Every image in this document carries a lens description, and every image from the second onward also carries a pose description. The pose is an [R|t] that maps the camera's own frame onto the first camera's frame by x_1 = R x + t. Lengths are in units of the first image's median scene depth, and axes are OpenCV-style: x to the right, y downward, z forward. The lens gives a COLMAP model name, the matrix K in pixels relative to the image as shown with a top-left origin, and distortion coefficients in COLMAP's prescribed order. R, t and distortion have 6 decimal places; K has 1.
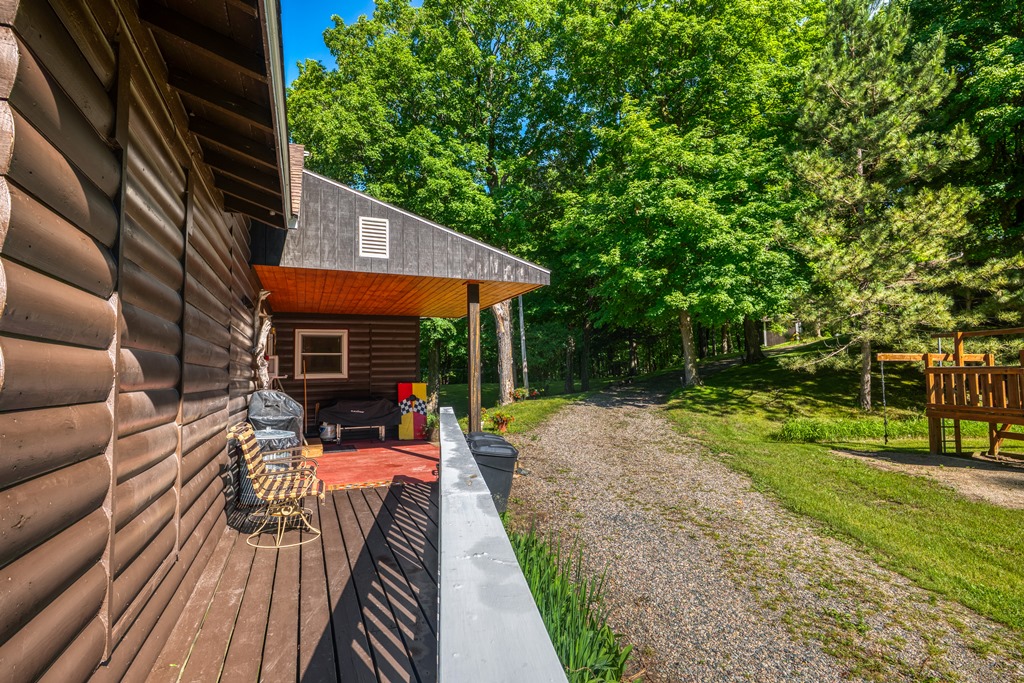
lens RADIAL K [[509.1, 0, 516.7], [0, 509.1, 341.8], [0, 0, 1]] dist [0.003569, 0.000288]
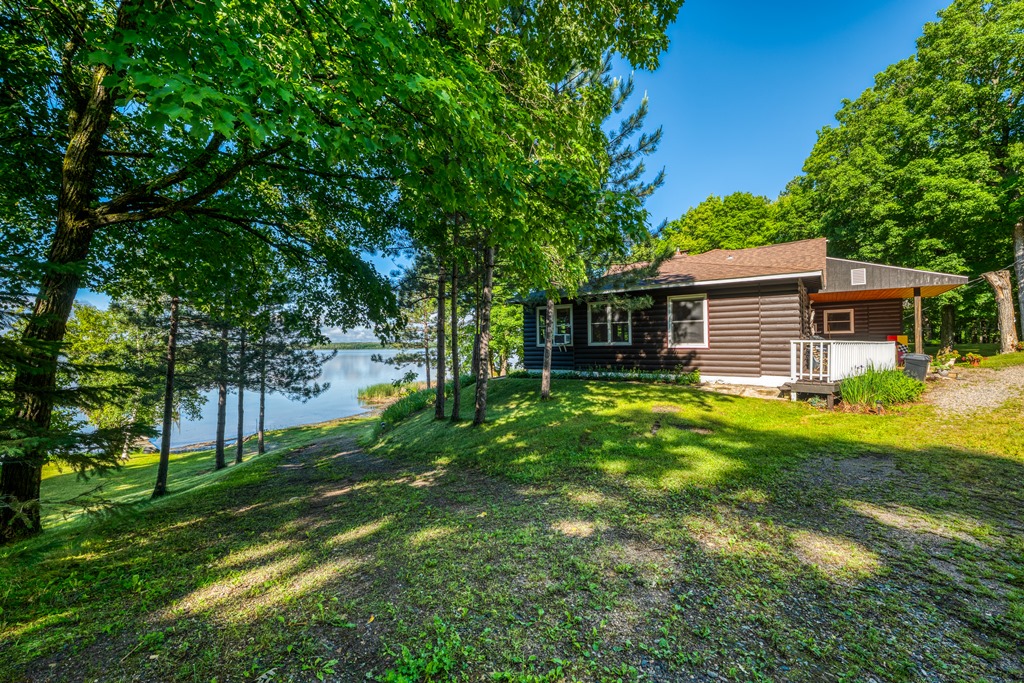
lens RADIAL K [[420.0, 0, 510.6], [0, 420.0, 341.2], [0, 0, 1]] dist [-0.006703, -0.000713]
pose [[0.503238, 0.002028, -0.864145, 0.398379], [0.060166, 0.997488, 0.037379, -0.038706], [0.862051, -0.070802, 0.501852, -0.964894]]
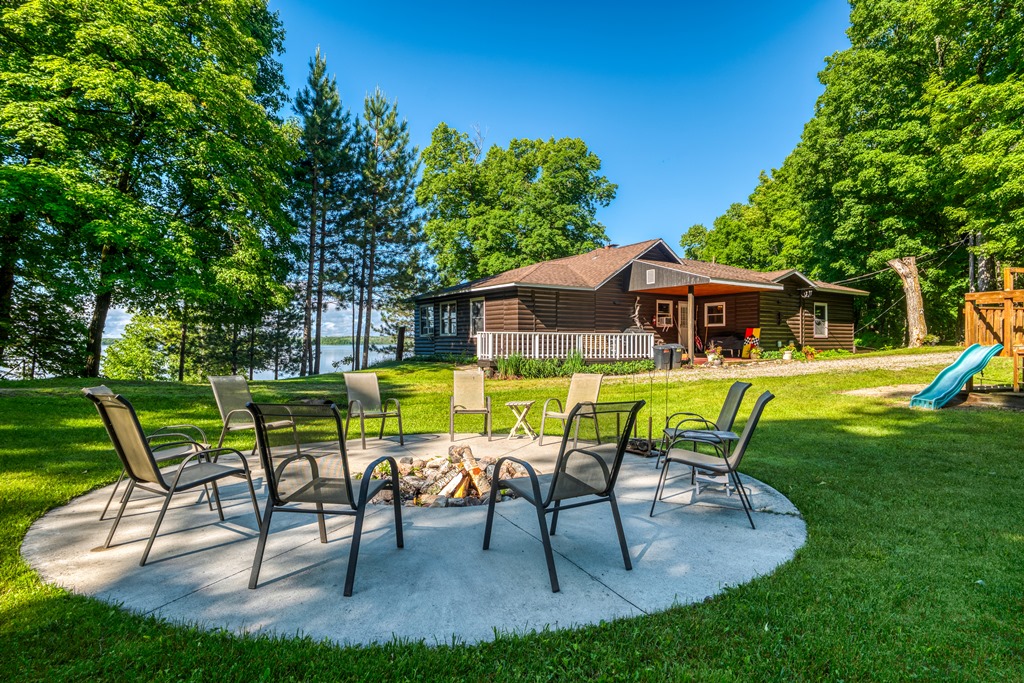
lens RADIAL K [[555.5, 0, 508.5], [0, 555.5, 340.3], [0, 0, 1]] dist [0.003377, -0.001057]
pose [[0.200463, 0.010237, -0.979648, 1.629669], [0.065428, 0.997573, 0.023813, 0.018569], [0.977514, -0.068870, 0.199306, -0.280789]]
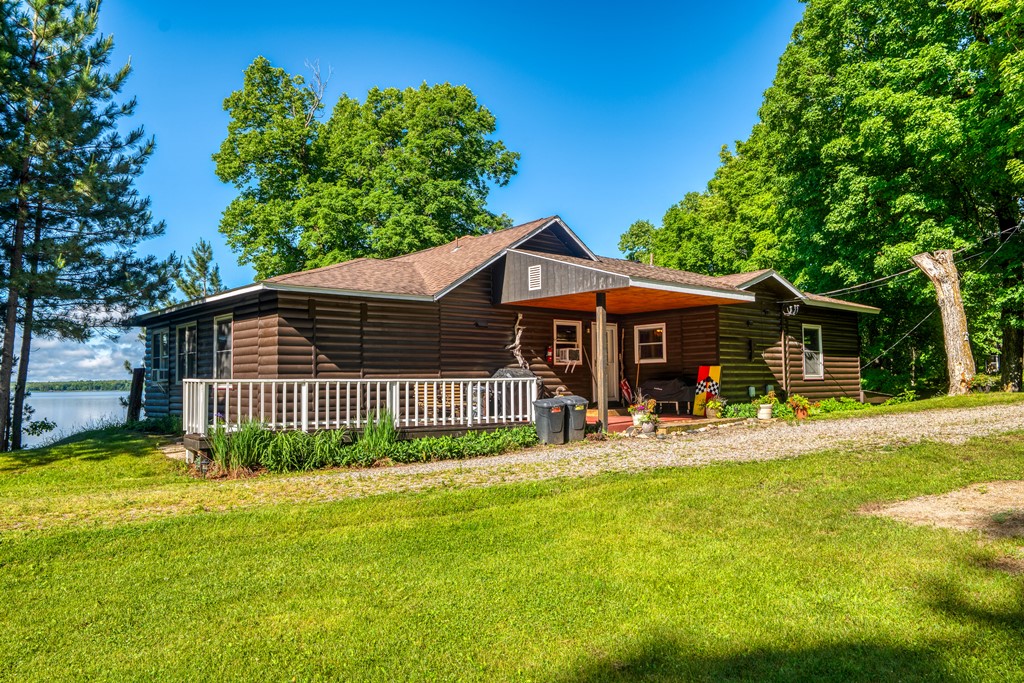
lens RADIAL K [[720.6, 0, 513.6], [0, 720.6, 338.3], [0, 0, 1]] dist [0.000680, 0.003053]
pose [[0.326381, -0.047639, -0.944037, 1.166457], [0.073615, 0.996977, -0.024860, 0.028864], [0.942367, -0.061382, 0.328901, 0.085444]]
